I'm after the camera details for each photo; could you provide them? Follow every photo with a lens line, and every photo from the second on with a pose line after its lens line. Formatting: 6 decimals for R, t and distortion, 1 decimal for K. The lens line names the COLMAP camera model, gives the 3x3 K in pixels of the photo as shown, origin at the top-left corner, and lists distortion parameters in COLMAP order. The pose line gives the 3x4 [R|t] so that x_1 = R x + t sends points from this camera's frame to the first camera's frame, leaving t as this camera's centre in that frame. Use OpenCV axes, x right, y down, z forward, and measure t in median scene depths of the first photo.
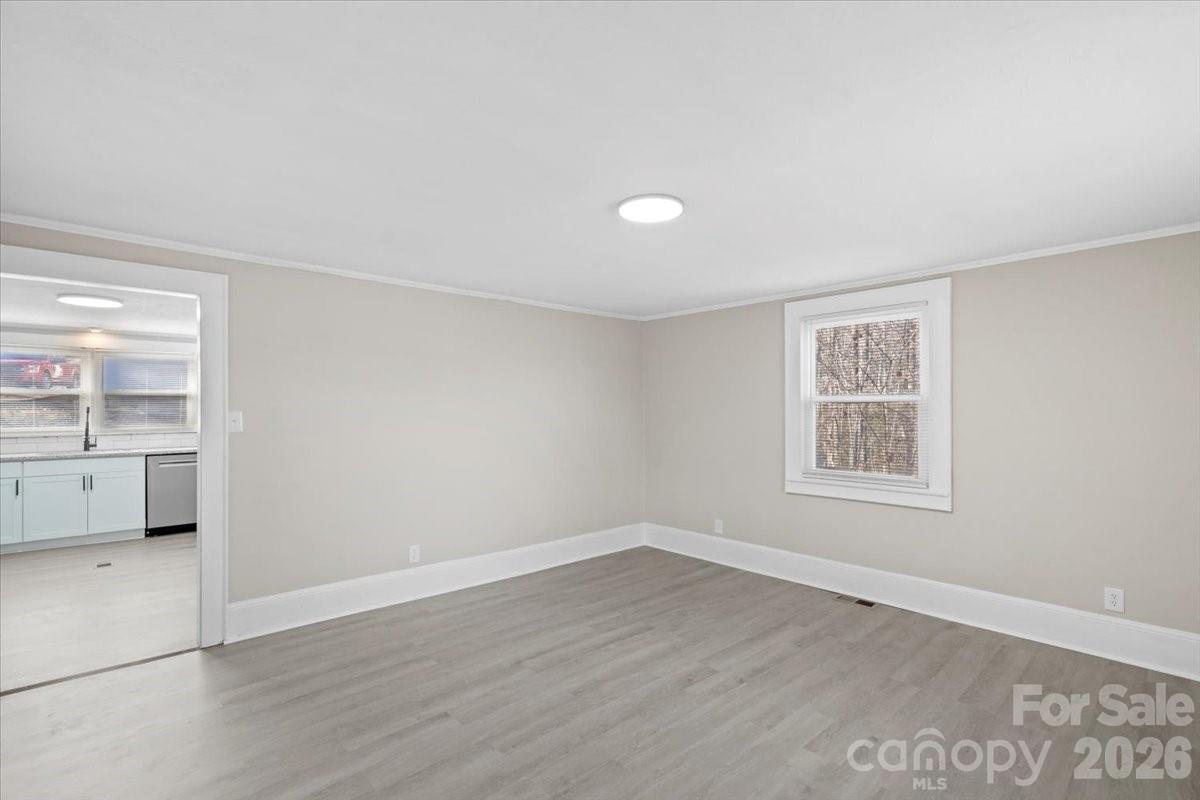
lens RADIAL K [[552.7, 0, 600.0], [0, 552.7, 400.0], [0, 0, 1]] dist [-0.003699, -0.000009]
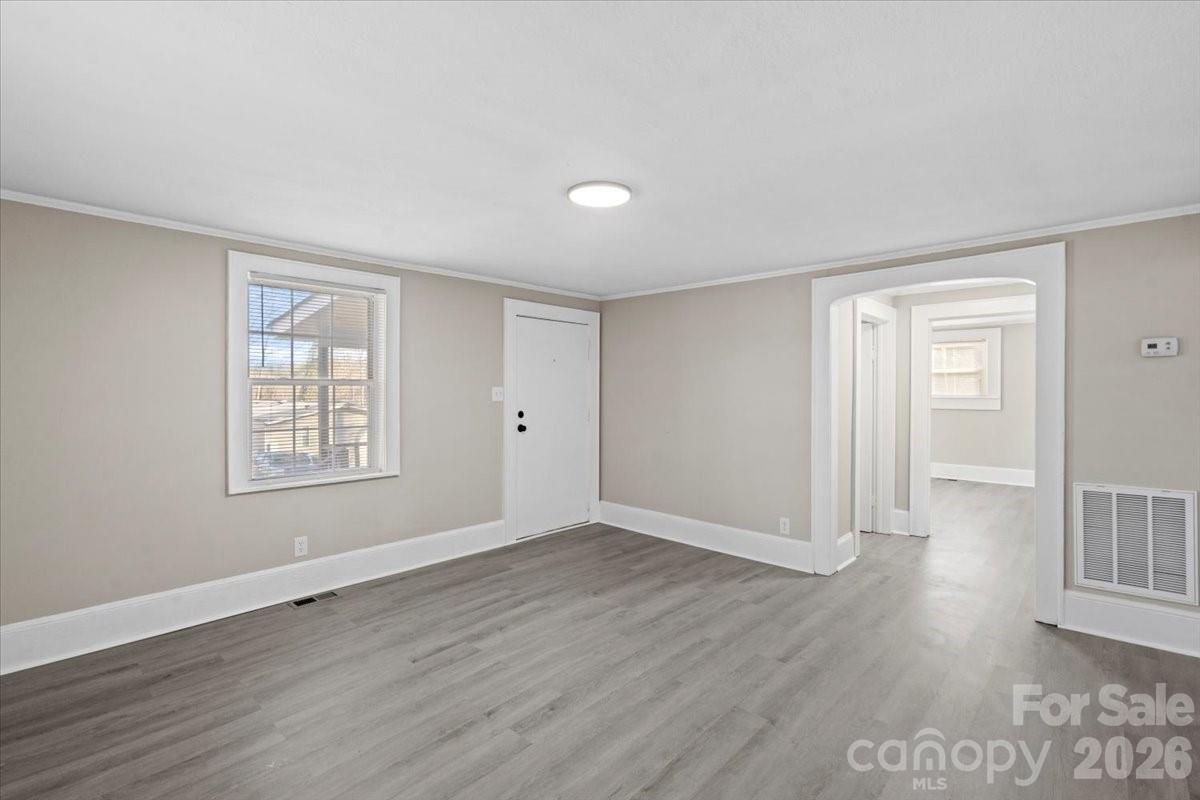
lens RADIAL K [[552.7, 0, 600.0], [0, 552.7, 400.0], [0, 0, 1]] dist [-0.003699, -0.000009]
pose [[-0.996675, -0.002848, -0.081427, 0.149459], [-0.002610, 0.999992, -0.003023, 0.036779], [0.081435, -0.002800, -0.996675, 1.722601]]
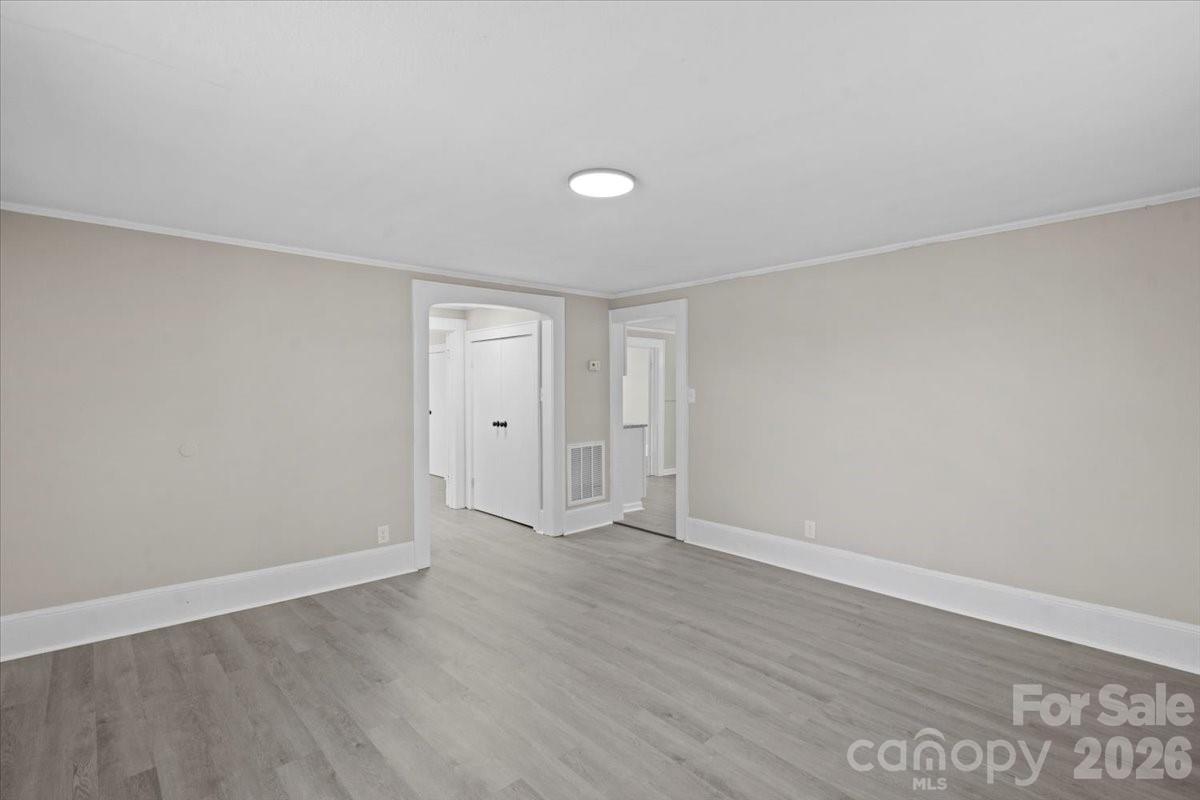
lens RADIAL K [[552.7, 0, 600.0], [0, 552.7, 400.0], [0, 0, 1]] dist [-0.003699, -0.000009]
pose [[-0.005259, 0.016201, -0.999855, 0.911170], [0.025151, 0.999555, 0.016064, 0.021851], [0.999670, -0.025063, -0.005664, 0.853201]]
